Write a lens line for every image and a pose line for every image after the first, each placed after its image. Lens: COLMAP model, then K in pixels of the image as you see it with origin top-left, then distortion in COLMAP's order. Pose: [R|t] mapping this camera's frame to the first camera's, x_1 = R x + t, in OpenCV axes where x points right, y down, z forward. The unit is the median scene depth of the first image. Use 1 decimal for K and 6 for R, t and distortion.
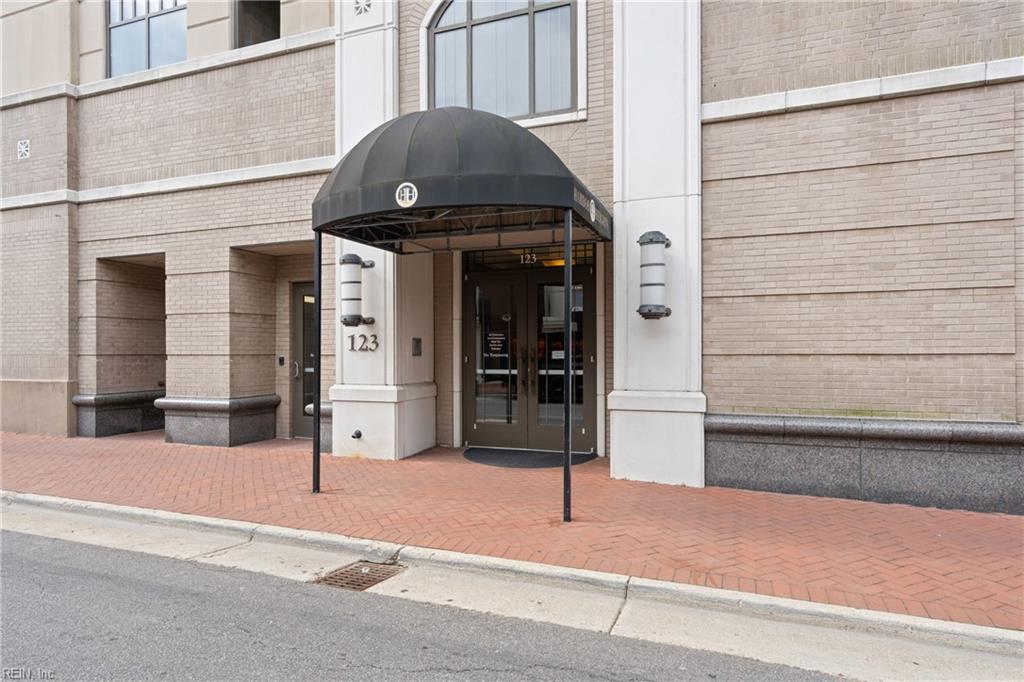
lens RADIAL K [[604.3, 0, 511.0], [0, 604.3, 347.4], [0, 0, 1]] dist [0.000219, 0.000183]
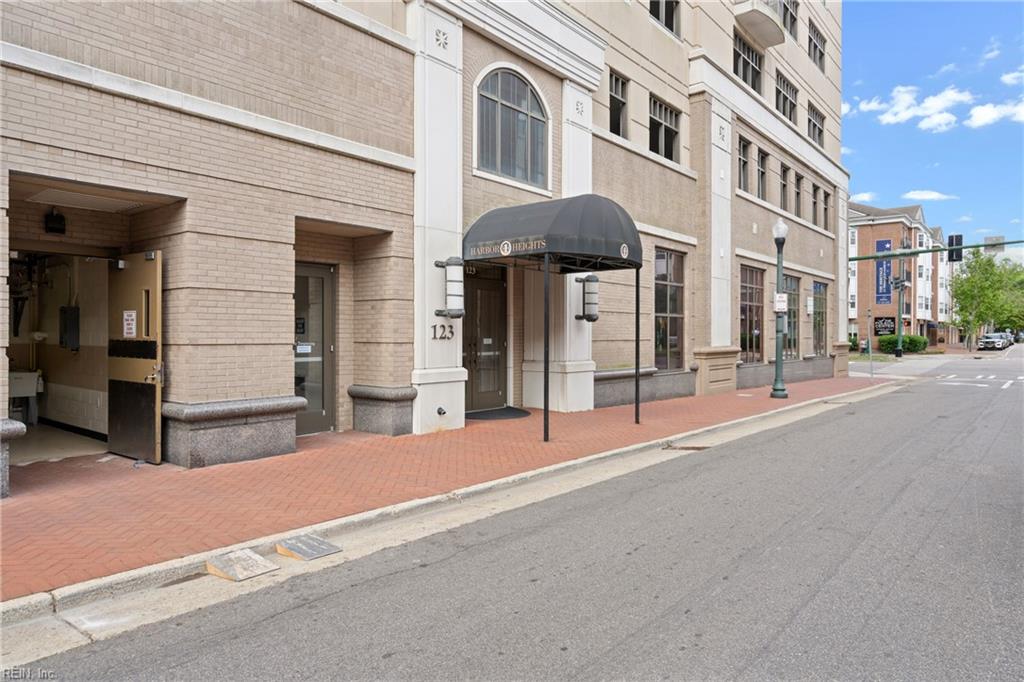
lens RADIAL K [[649.0, 0, 511.4], [0, 649.0, 338.4], [0, 0, 1]] dist [0.000919, 0.001144]
pose [[0.316126, 0.000079, 0.948717, -1.320687], [-0.005268, 0.999985, 0.001672, 0.001980], [-0.948703, -0.005527, 0.316122, 0.456184]]
